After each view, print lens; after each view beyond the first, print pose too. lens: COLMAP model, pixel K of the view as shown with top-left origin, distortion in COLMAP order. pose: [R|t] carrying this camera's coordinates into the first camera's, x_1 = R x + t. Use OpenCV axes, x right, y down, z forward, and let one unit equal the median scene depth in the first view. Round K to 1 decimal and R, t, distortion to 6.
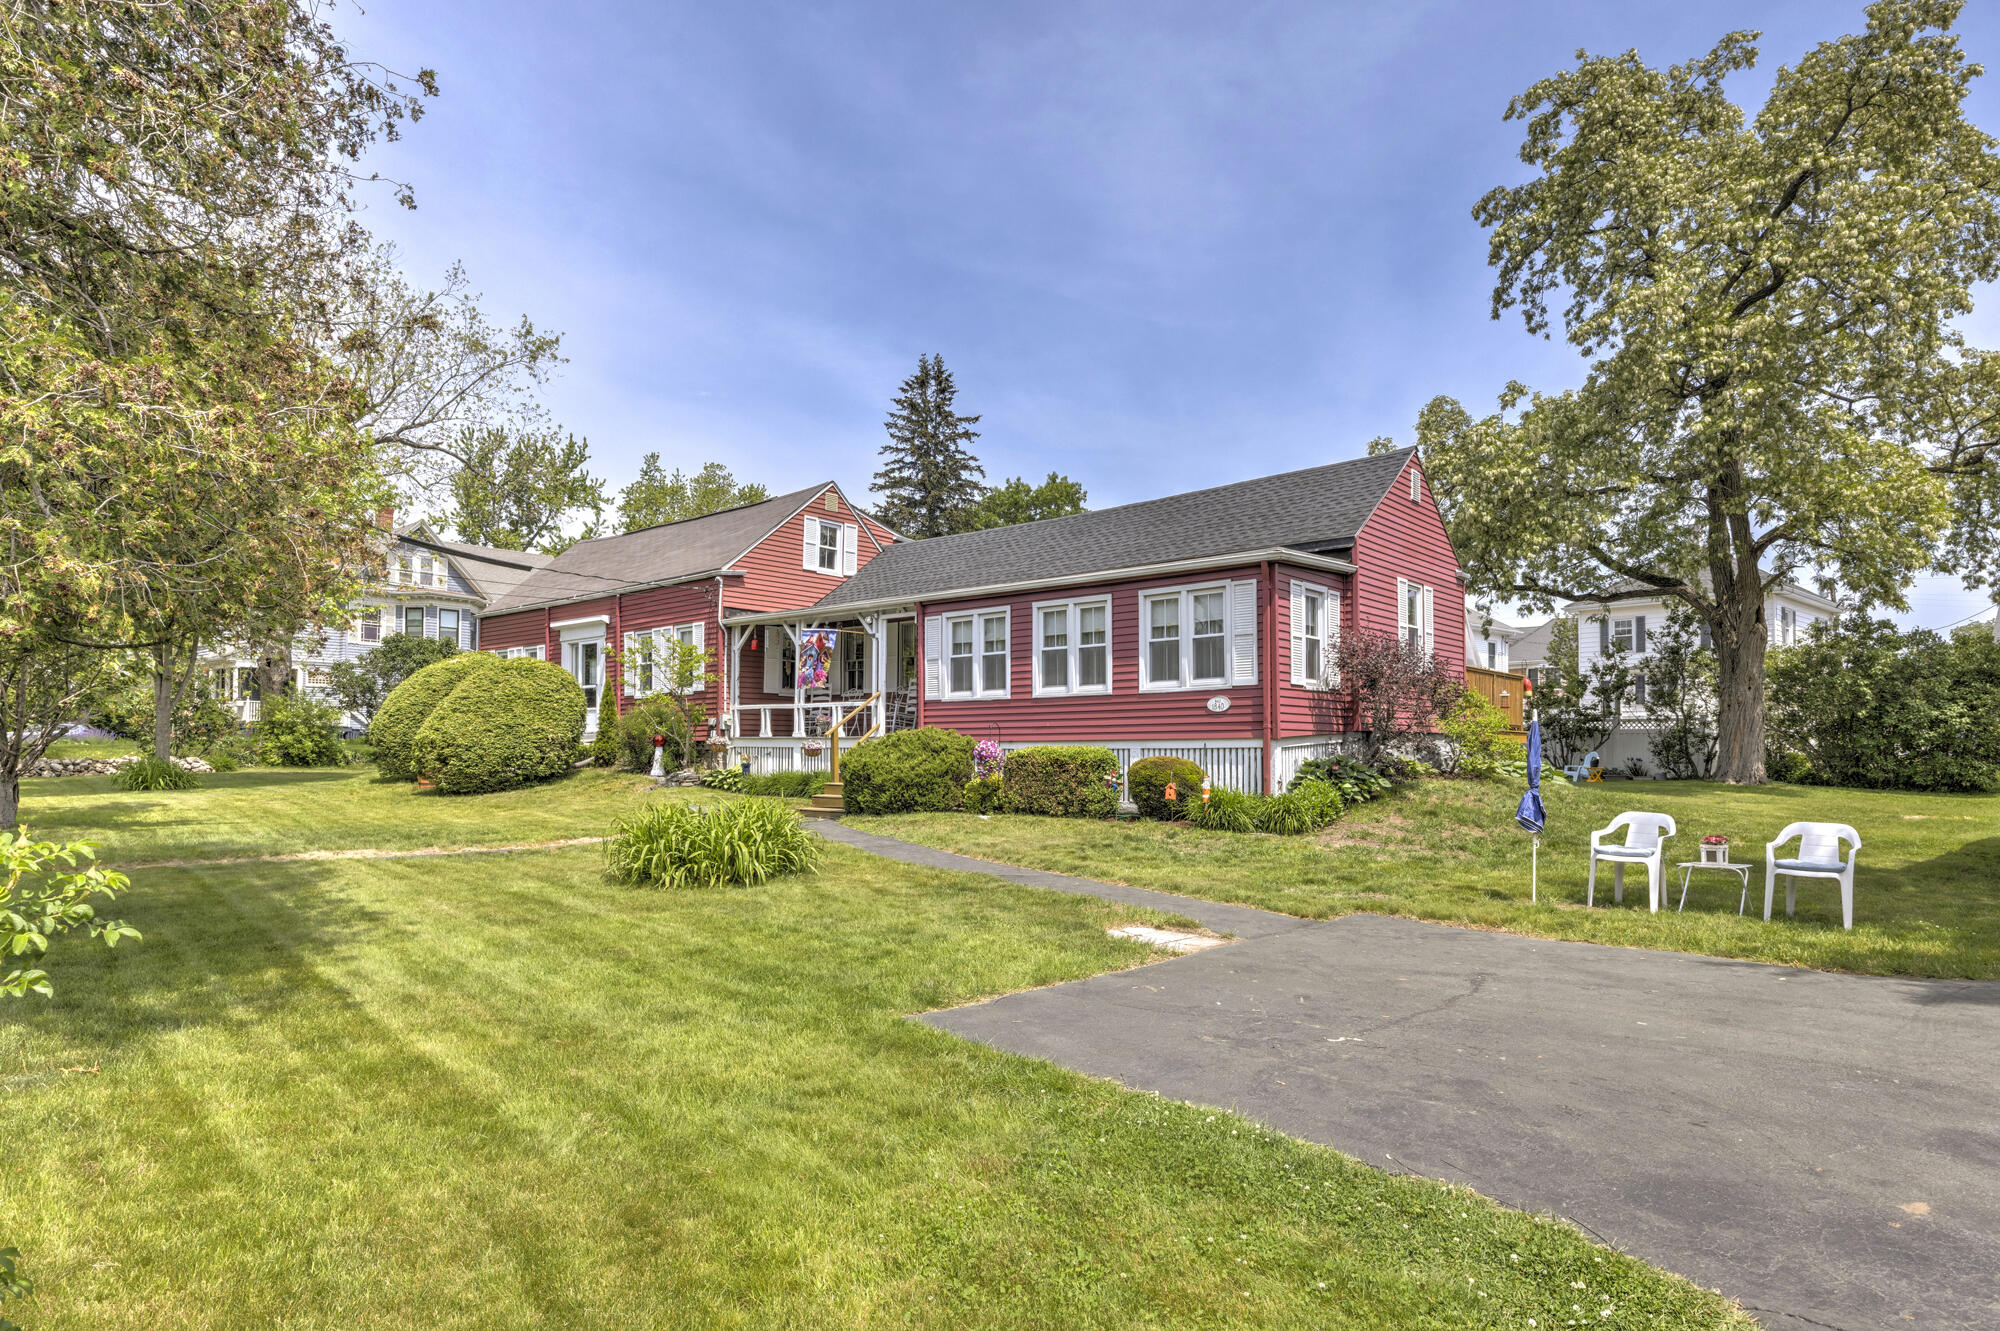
lens RADIAL K [[1124.4, 0, 1006.6], [0, 1124.4, 713.4], [0, 0, 1]] dist [-0.001523, 0.004149]
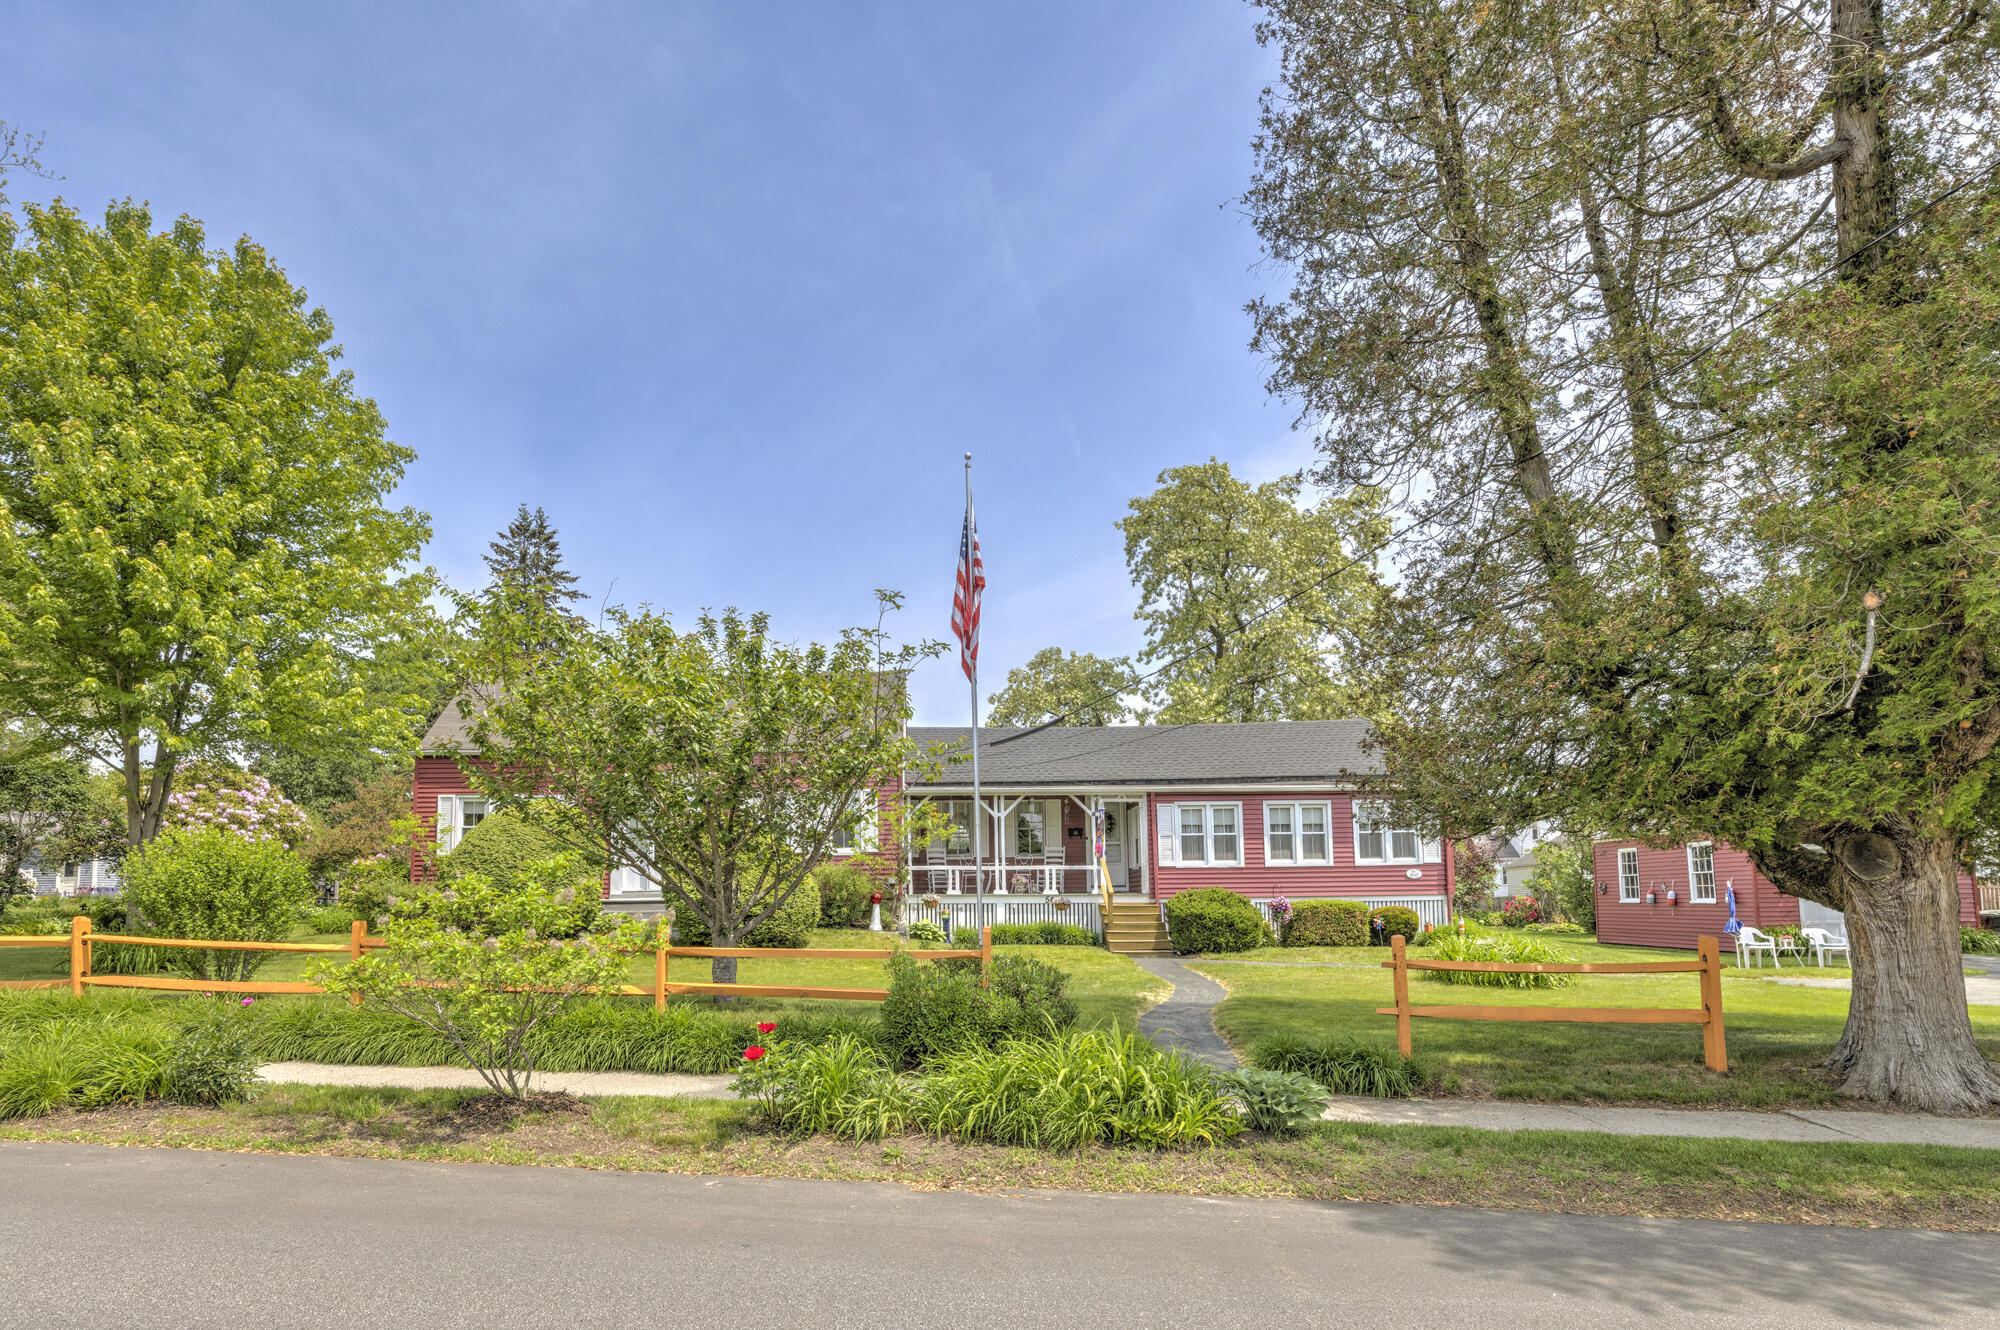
lens RADIAL K [[1041.9, 0, 941.8], [0, 1041.9, 799.3], [0, 0, 1]] dist [0.000526, -0.000125]
pose [[0.761725, 0.055853, 0.645489, -0.756913], [-0.011293, 0.997271, -0.072966, 0.001459], [-0.647802, 0.048290, 0.760277, 0.165343]]
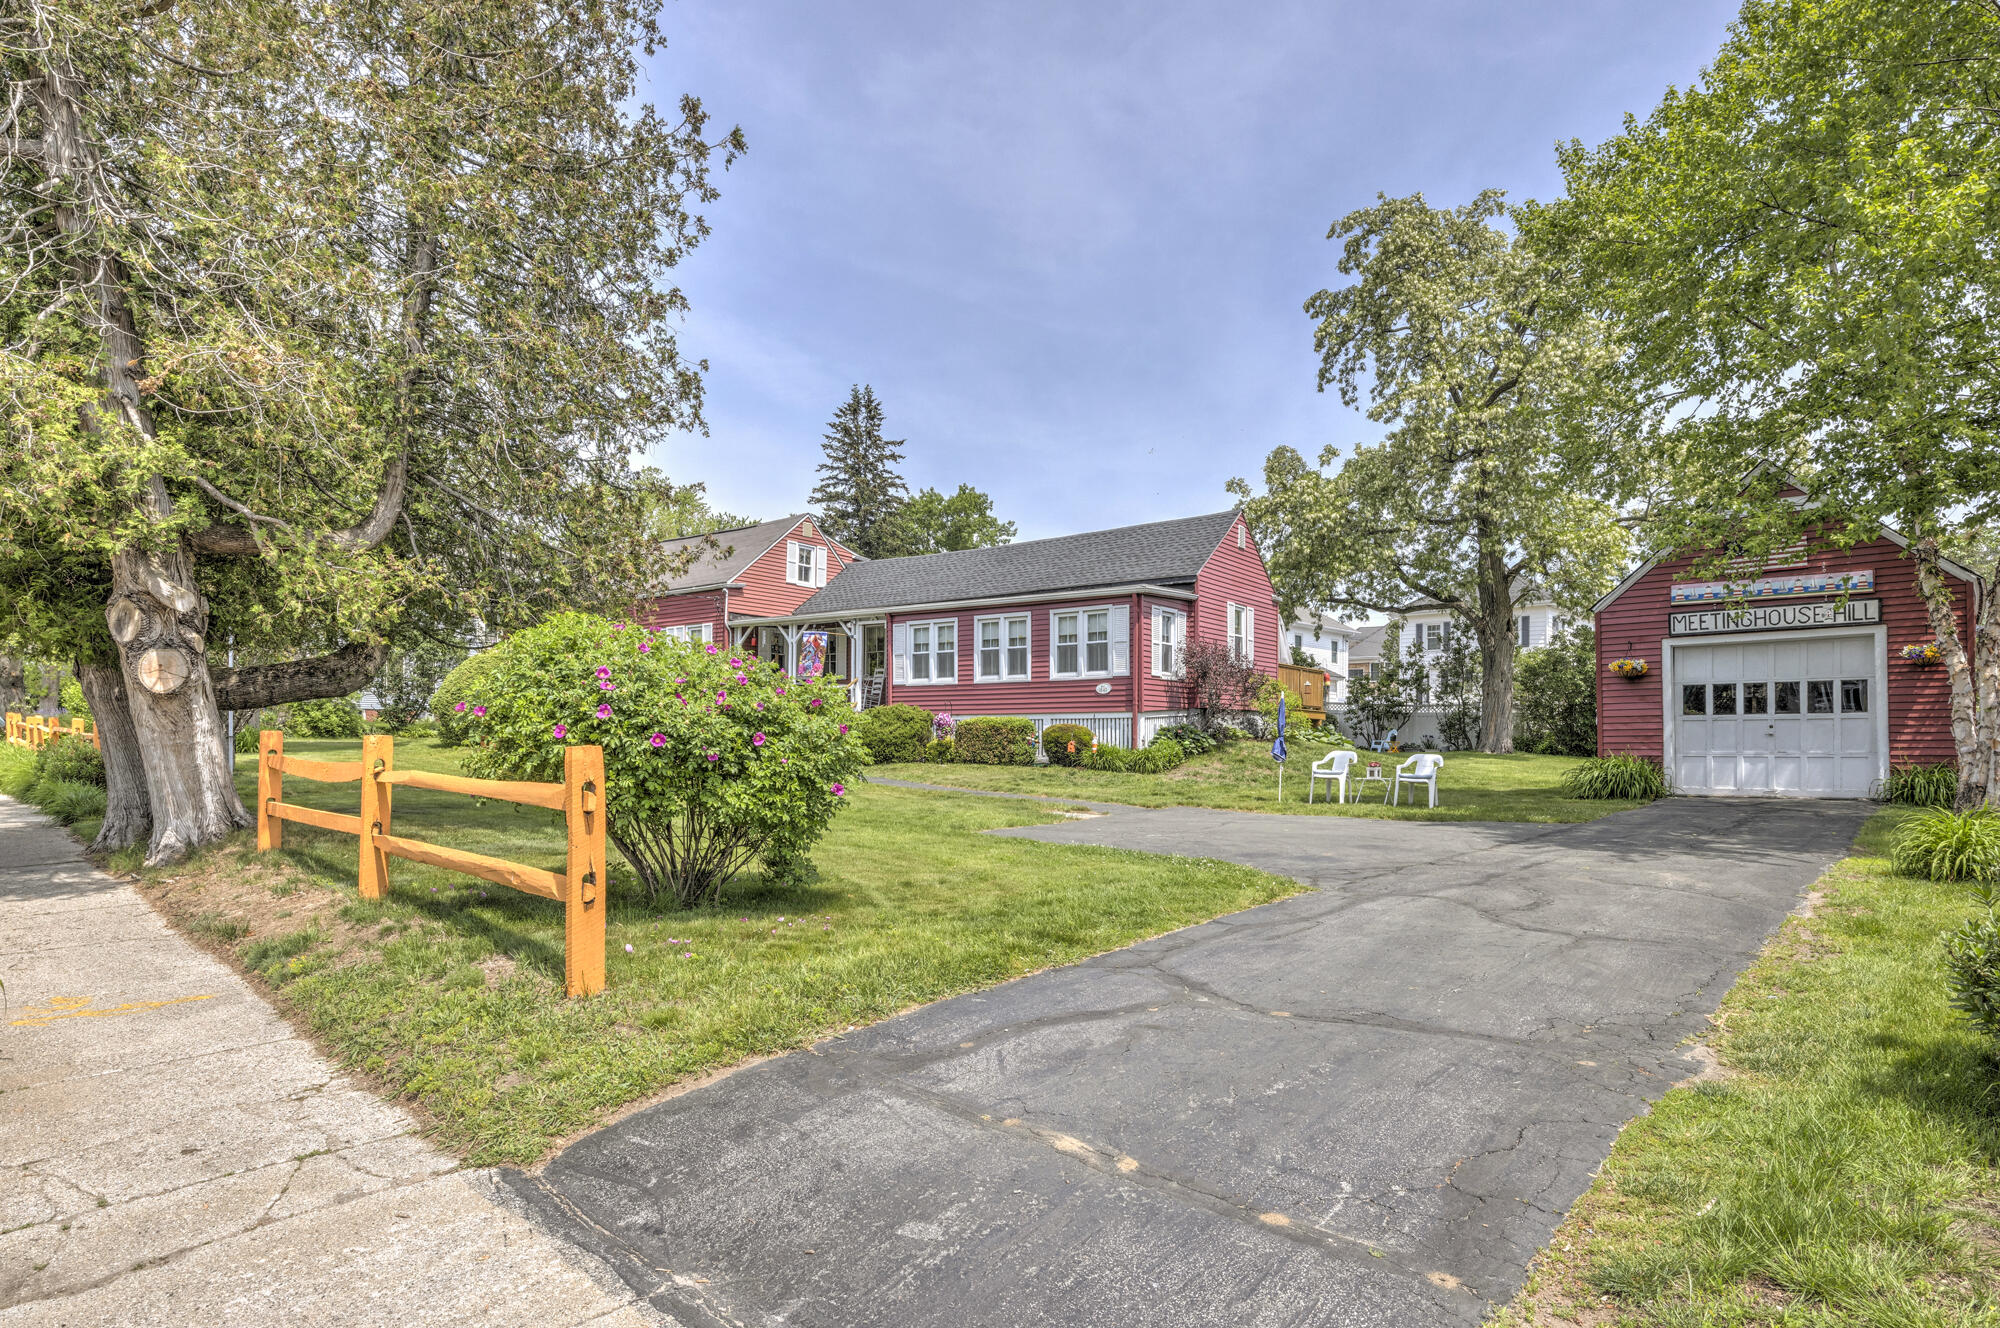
lens RADIAL K [[1062.3, 0, 1009.2], [0, 1062.3, 734.2], [0, 0, 1]] dist [-0.002494, -0.000090]
pose [[0.995522, 0.002931, 0.094481, -0.038298], [-0.005967, 0.999474, 0.031871, 0.004577], [-0.094338, -0.032292, 0.995016, -0.217583]]
